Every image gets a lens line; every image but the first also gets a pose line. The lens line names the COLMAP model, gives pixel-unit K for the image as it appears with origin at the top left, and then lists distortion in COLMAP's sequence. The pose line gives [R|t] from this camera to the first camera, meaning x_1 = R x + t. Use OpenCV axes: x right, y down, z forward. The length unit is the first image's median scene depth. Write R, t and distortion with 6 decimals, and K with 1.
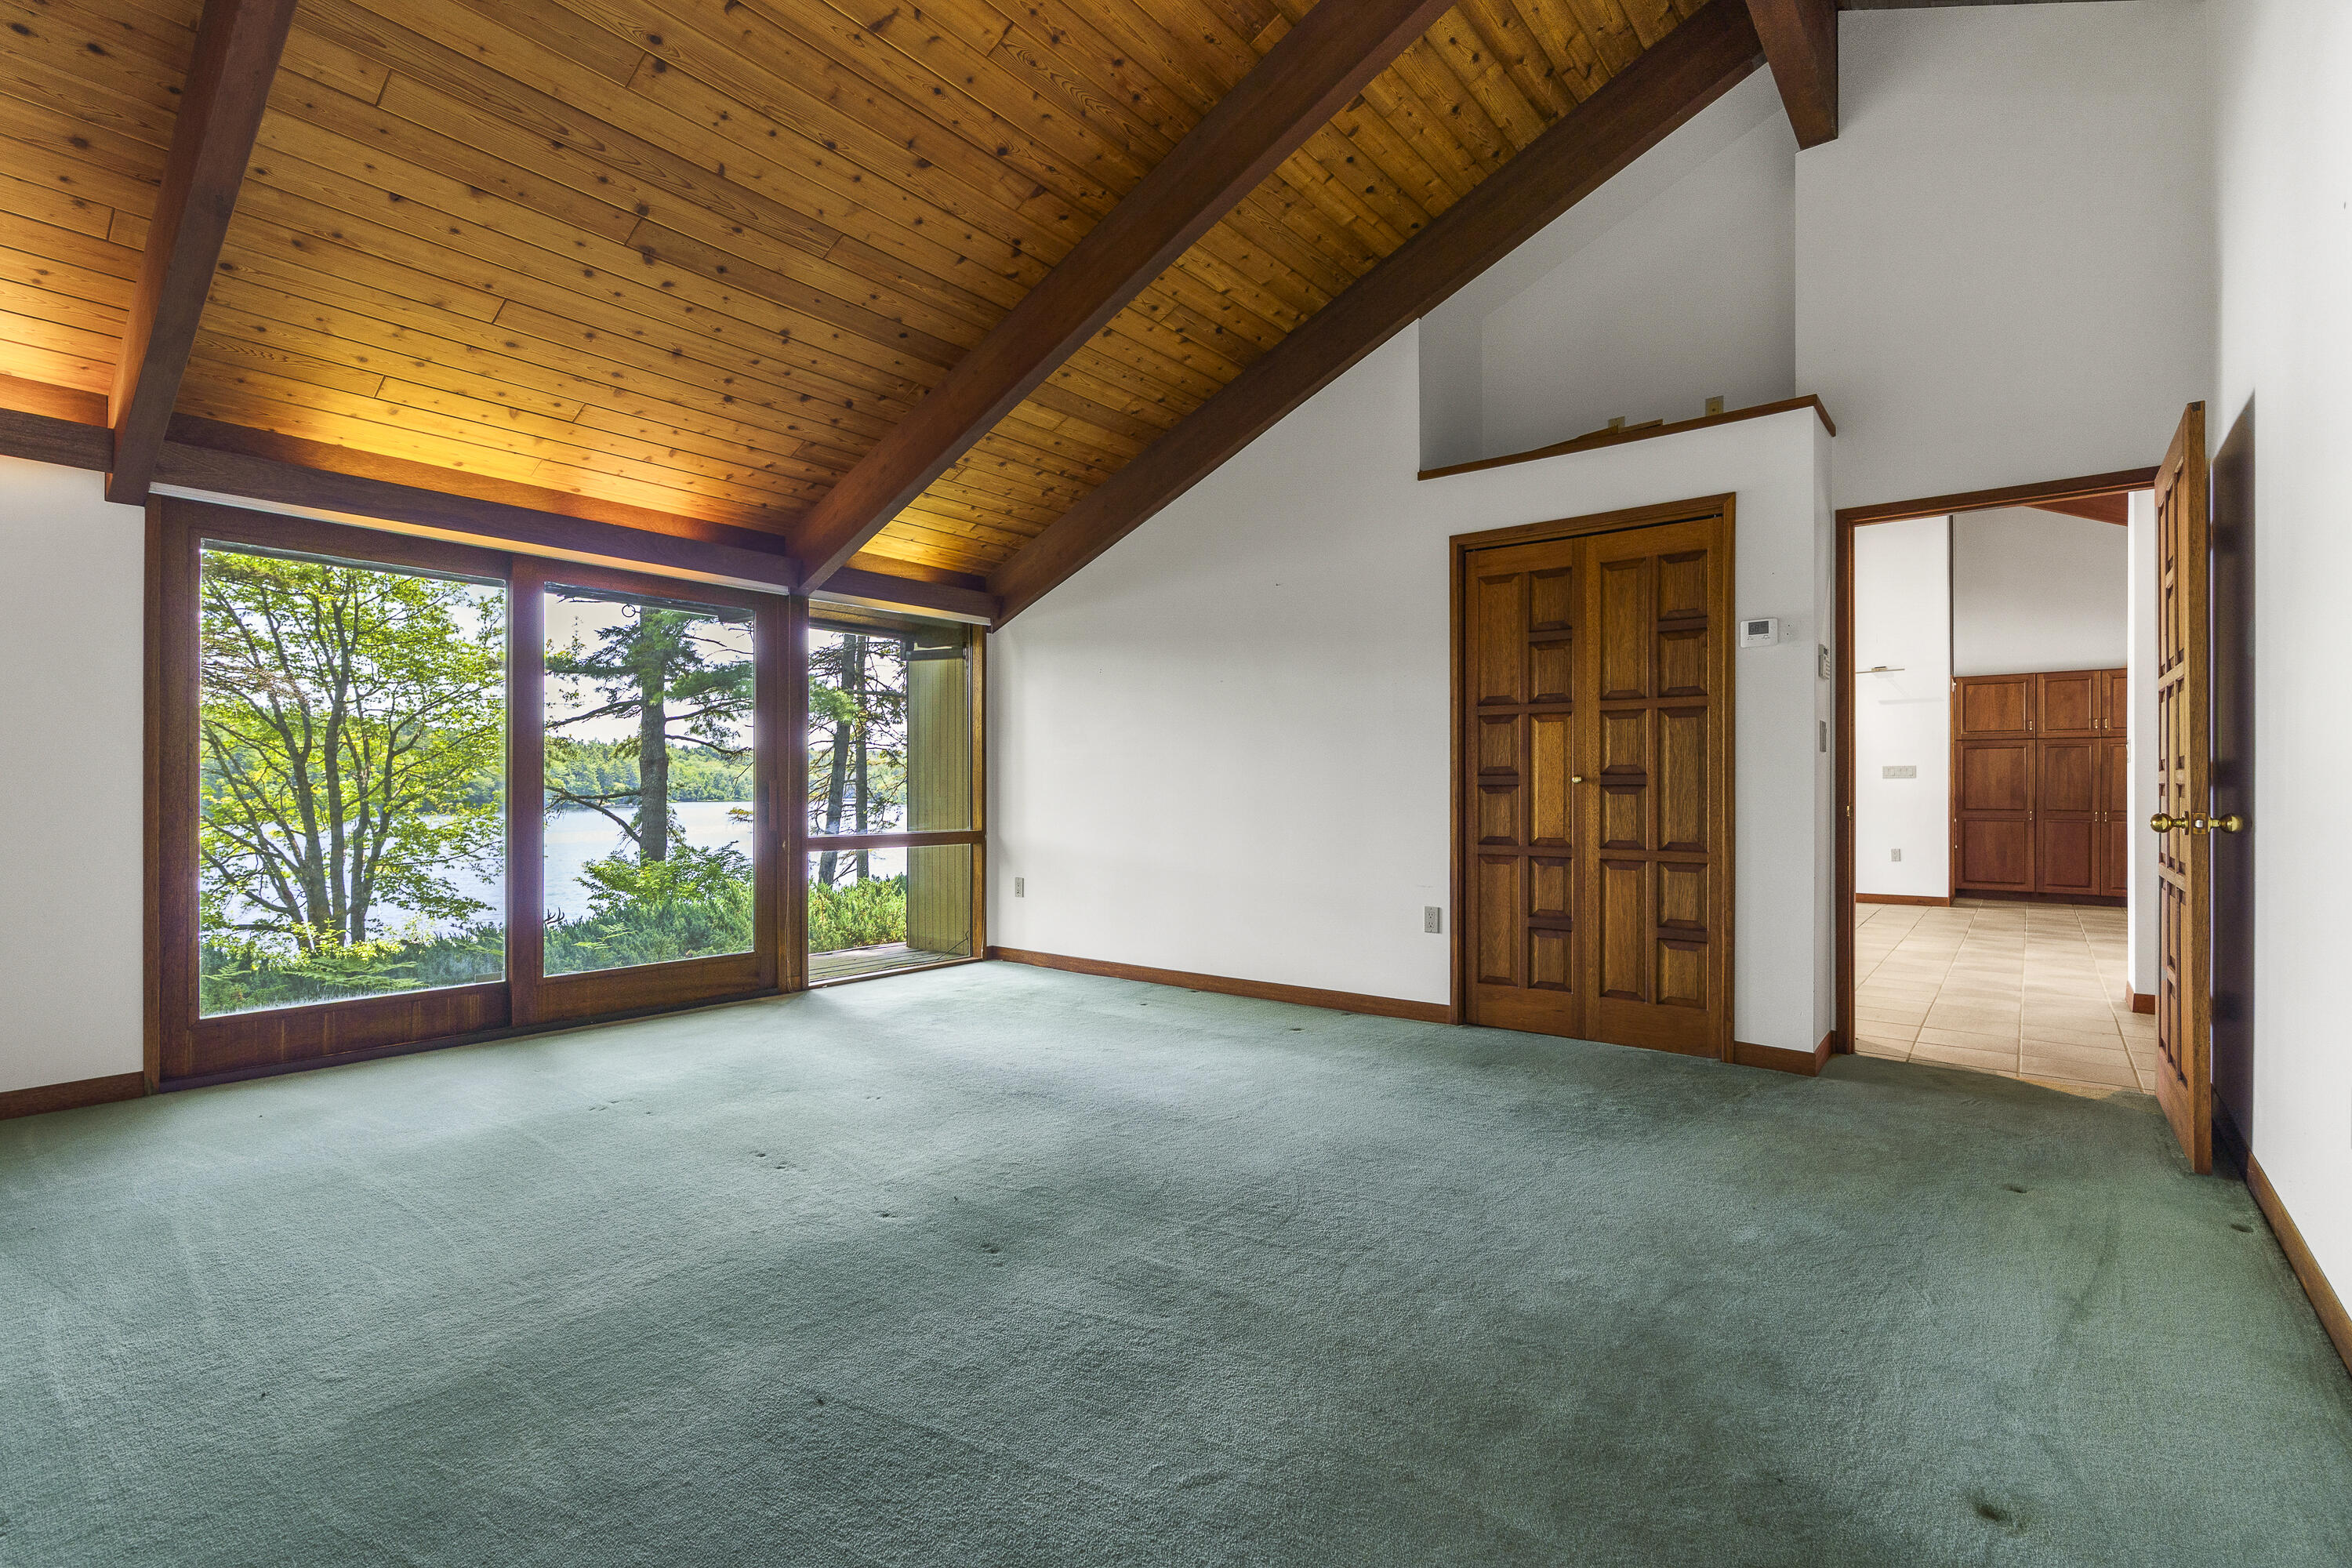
lens RADIAL K [[1076.4, 0, 1168.3], [0, 1076.4, 786.8], [0, 0, 1]] dist [-0.009811, 0.003573]
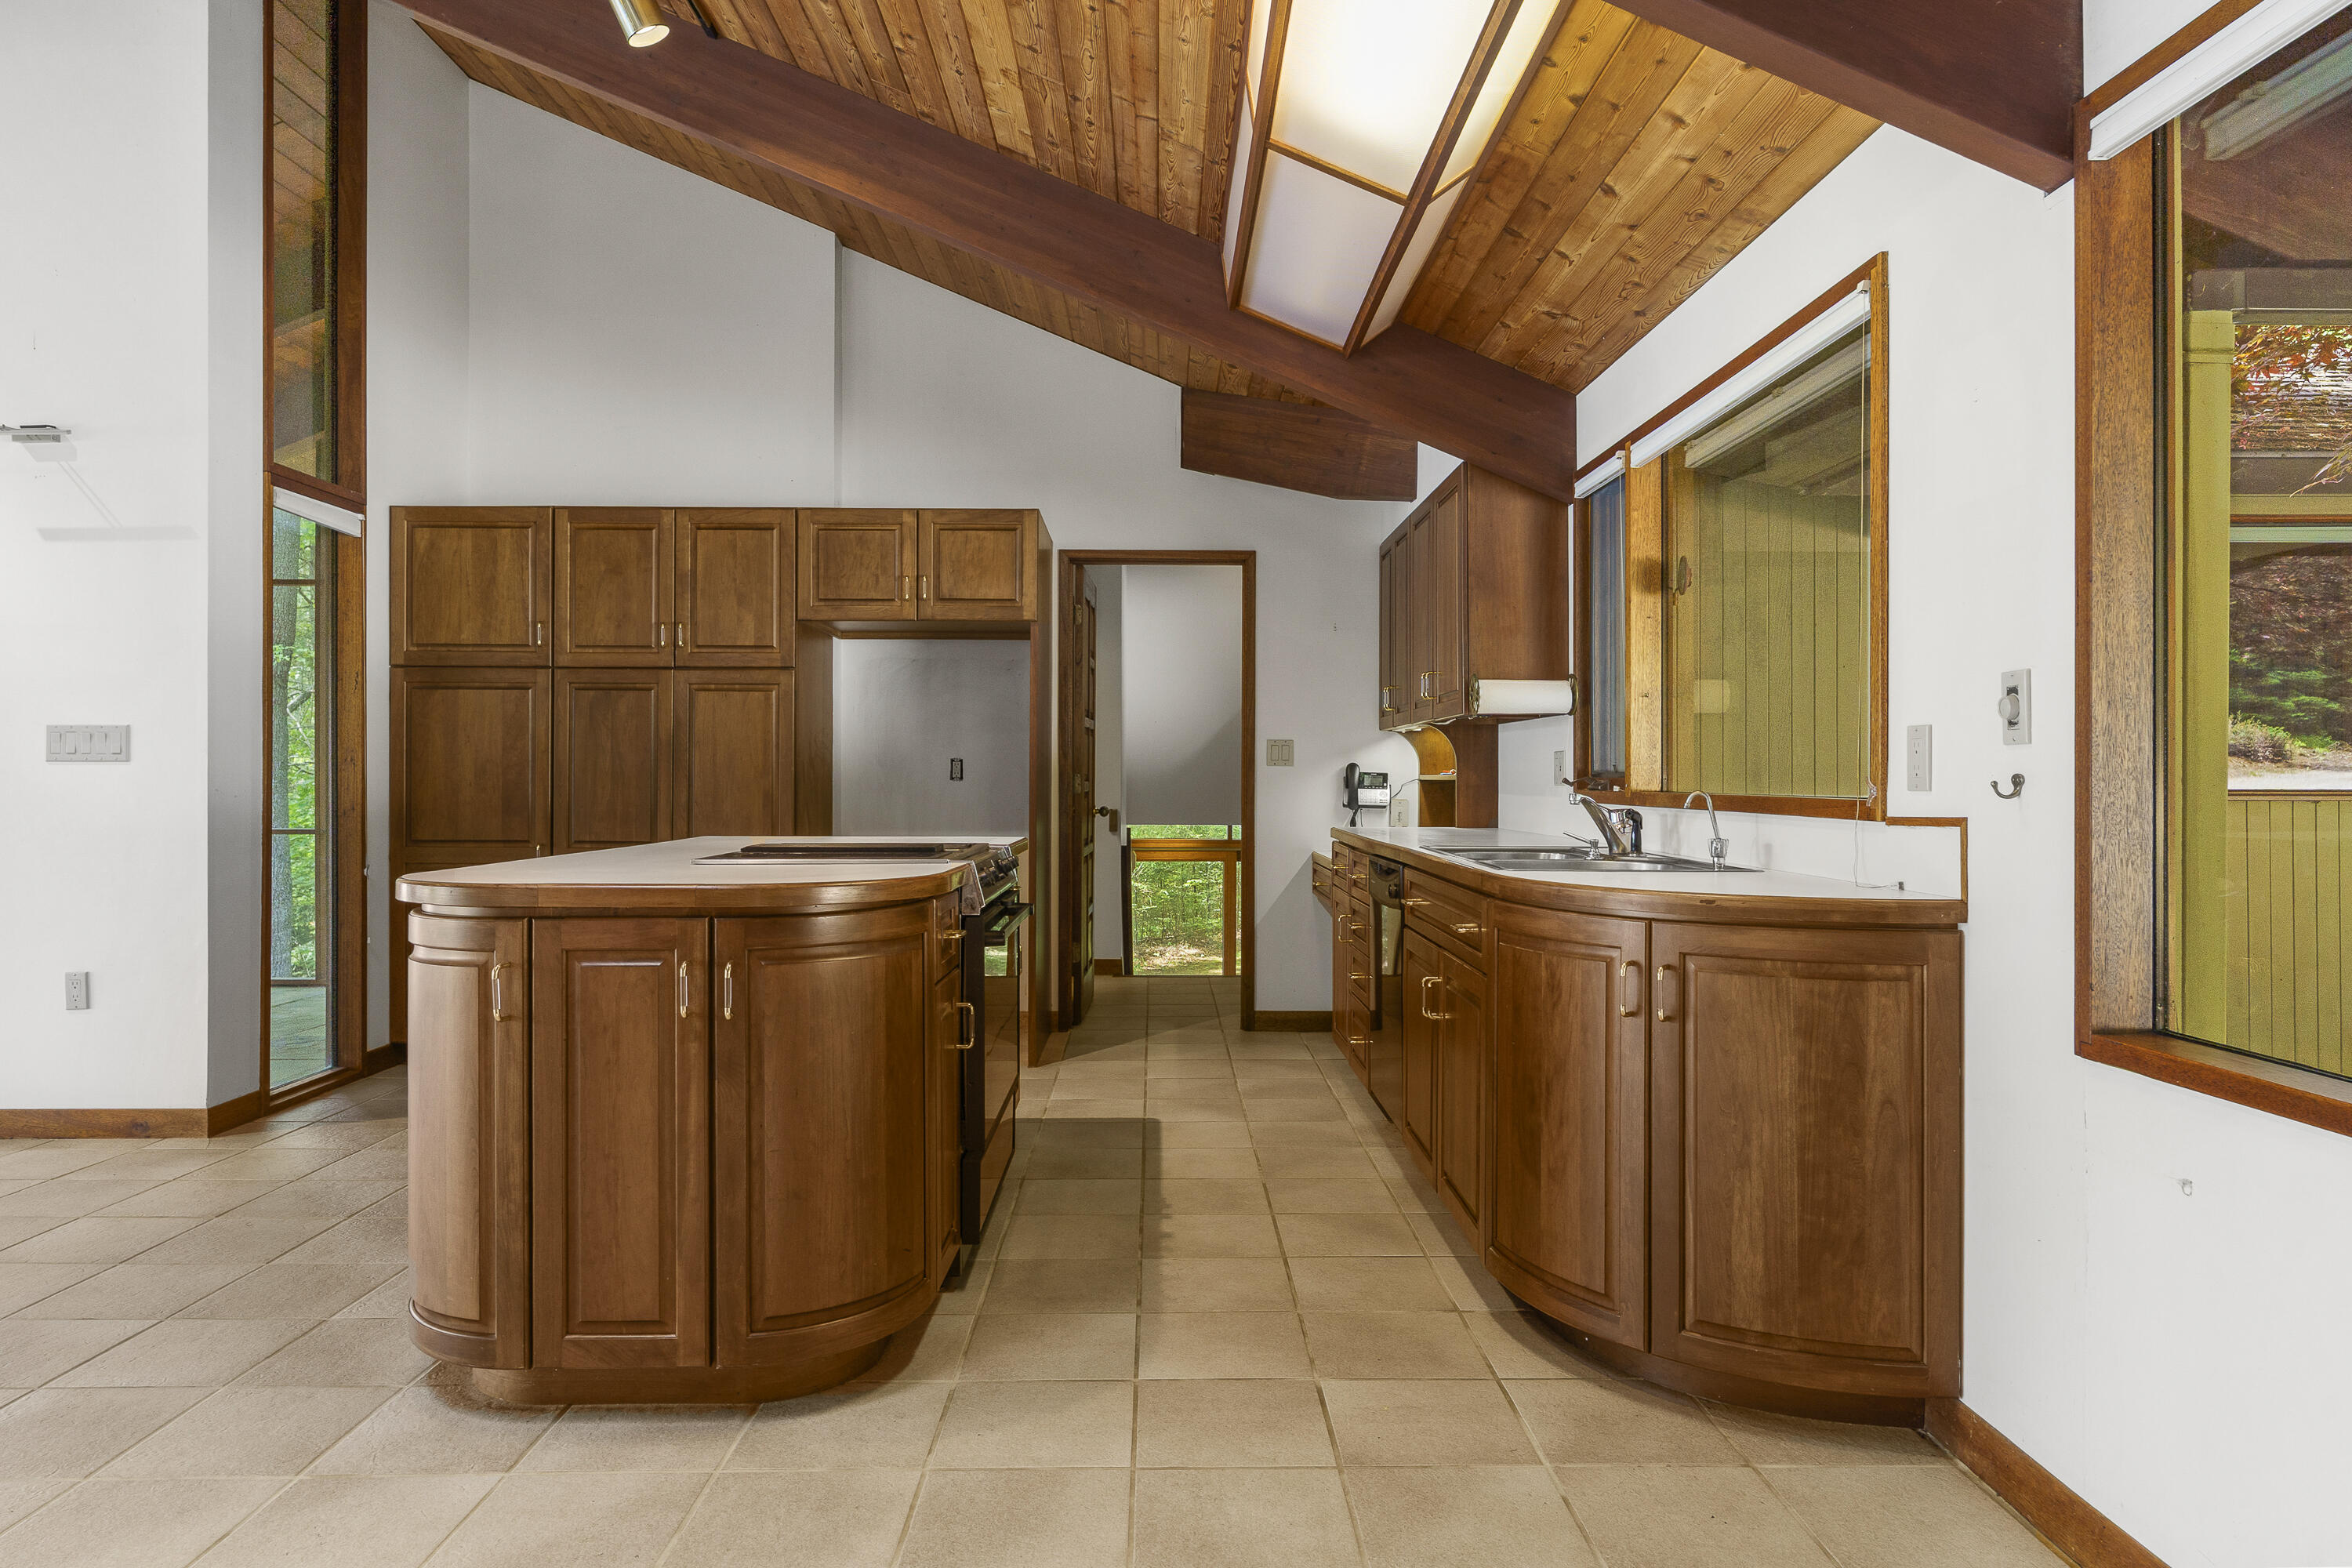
lens RADIAL K [[1428.1, 0, 1192.8], [0, 1428.1, 765.1], [0, 0, 1]] dist [-0.006712, -0.004650]
pose [[0.767254, 0.006122, 0.641314, 0.641443], [-0.004075, 0.999981, -0.004672, -0.005845], [-0.641331, 0.000971, 0.767264, 0.420875]]
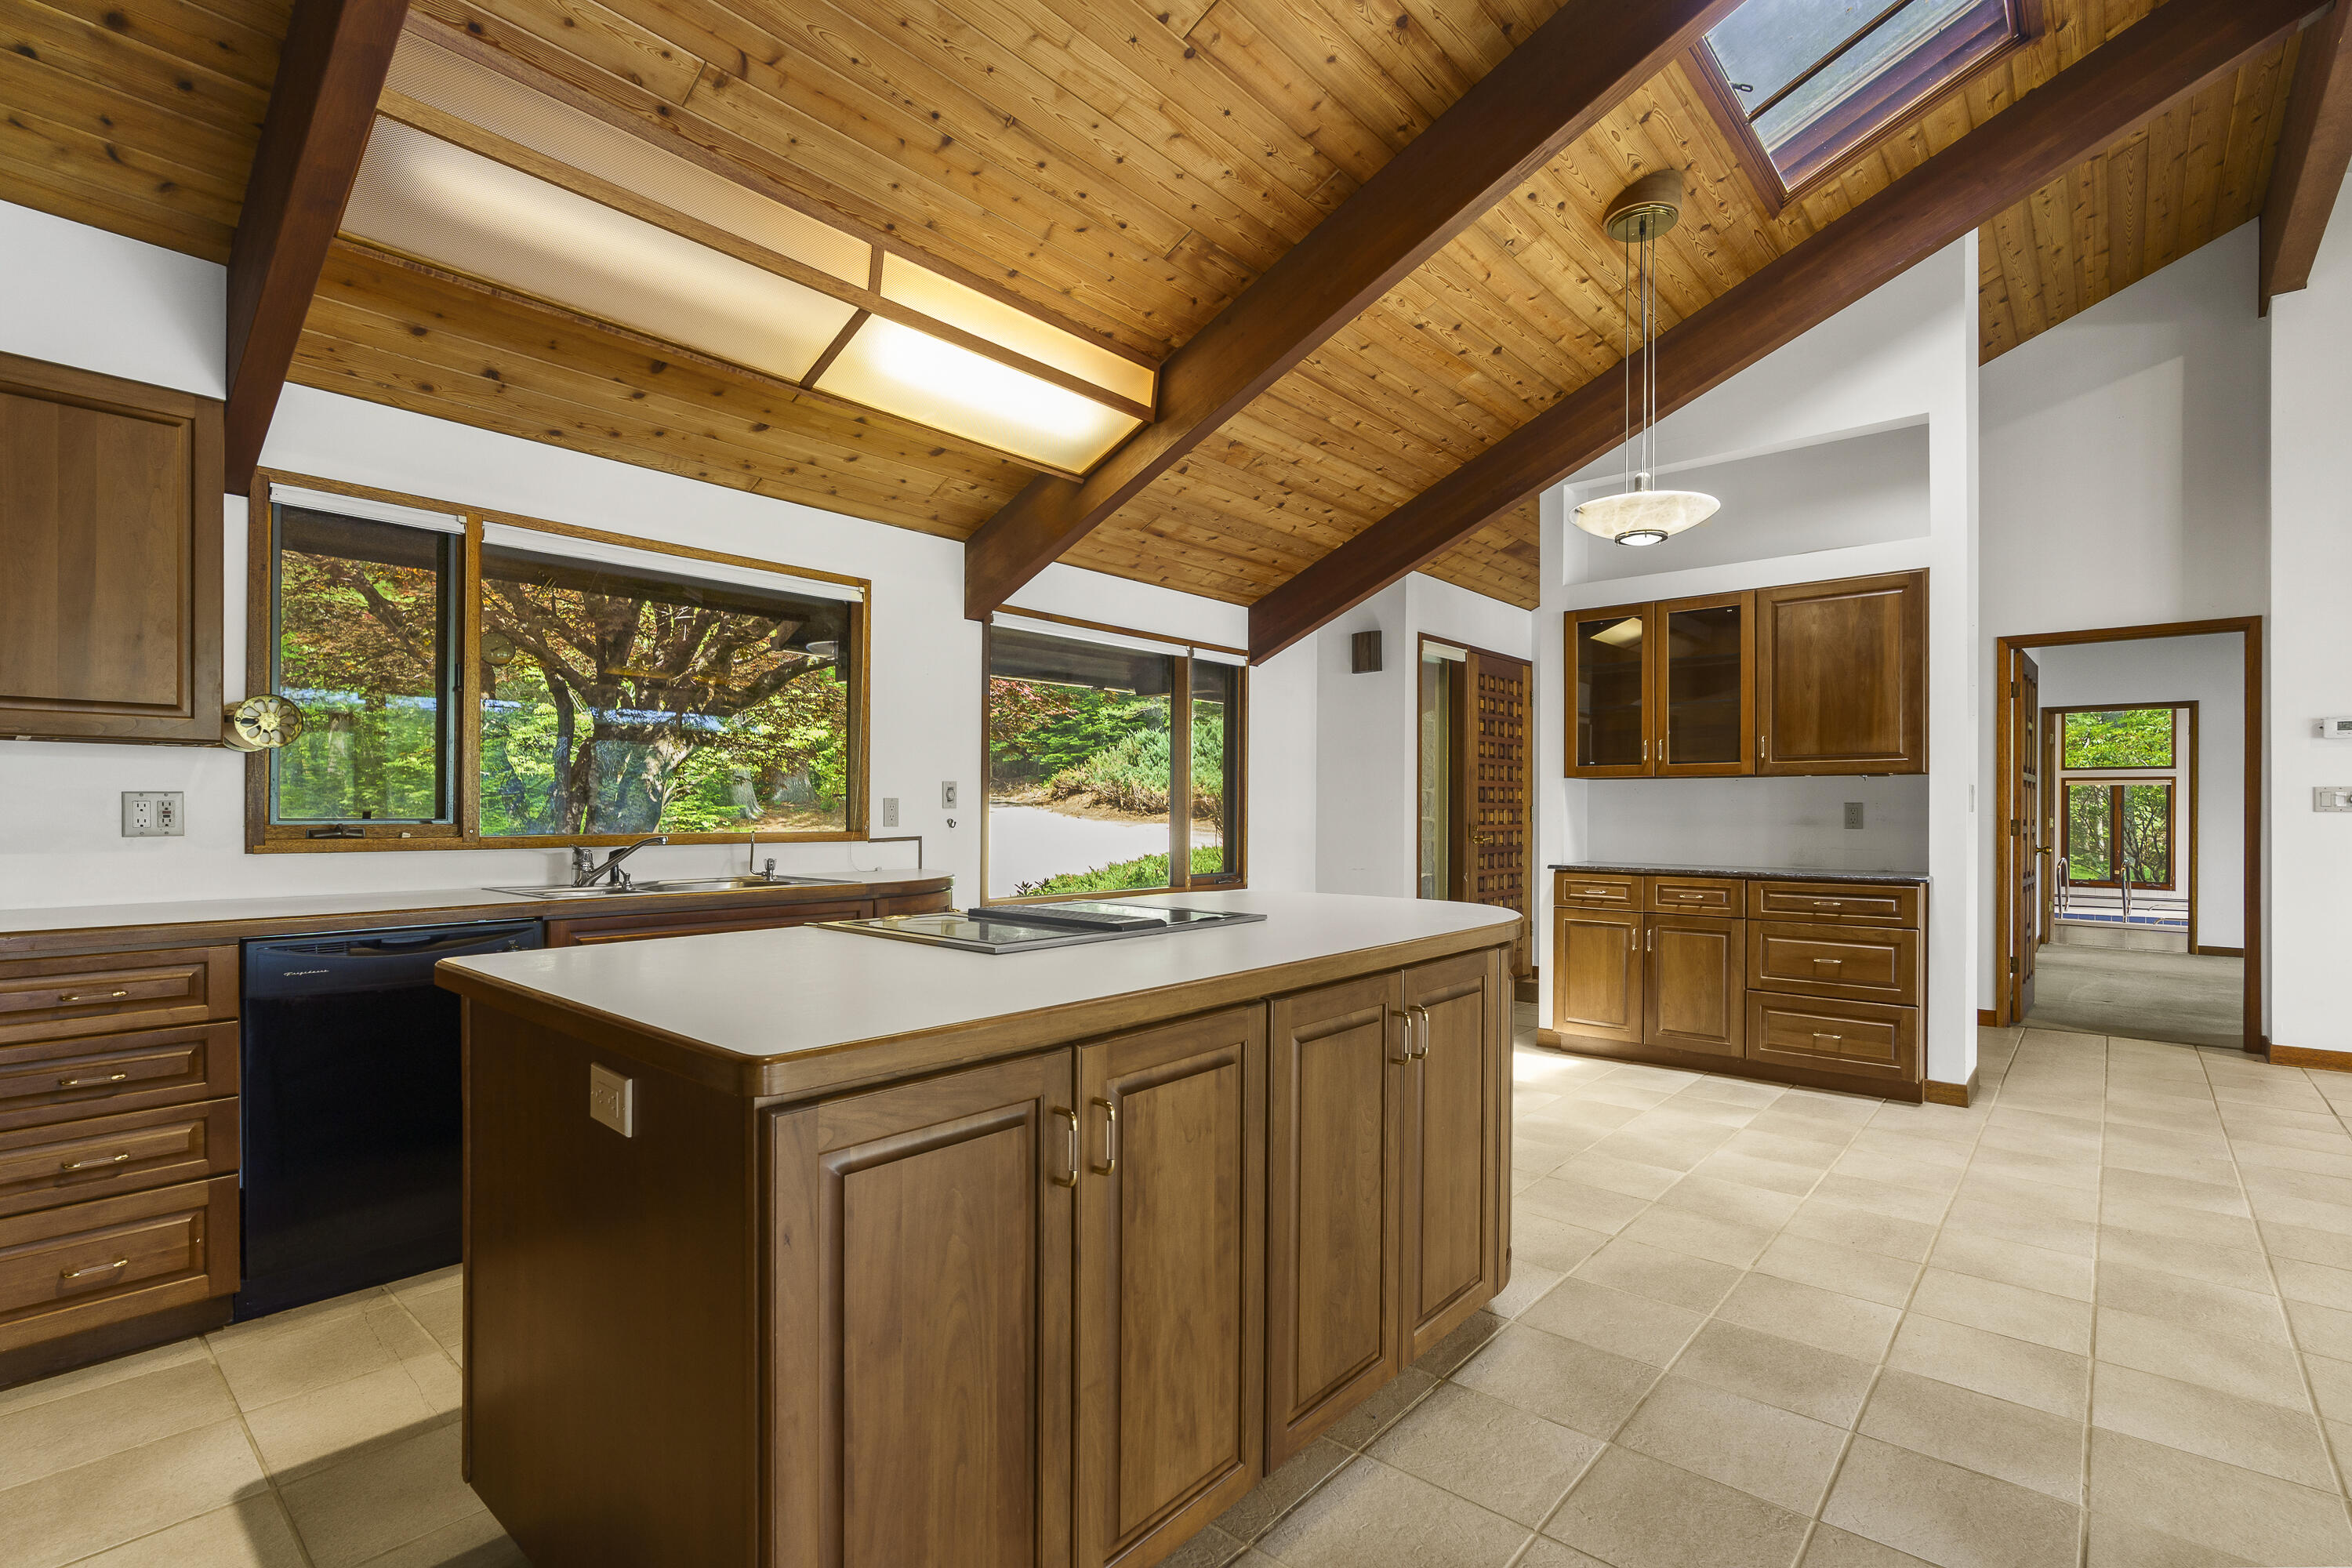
lens RADIAL K [[1076.4, 0, 1168.8], [0, 1076.4, 812.2], [0, 0, 1]] dist [-0.009811, 0.003573]
pose [[-0.998727, -0.003746, 0.050306, 0.764529], [-0.003866, 0.999990, -0.002291, -0.008382], [-0.050297, -0.002482, -0.998731, 0.958769]]
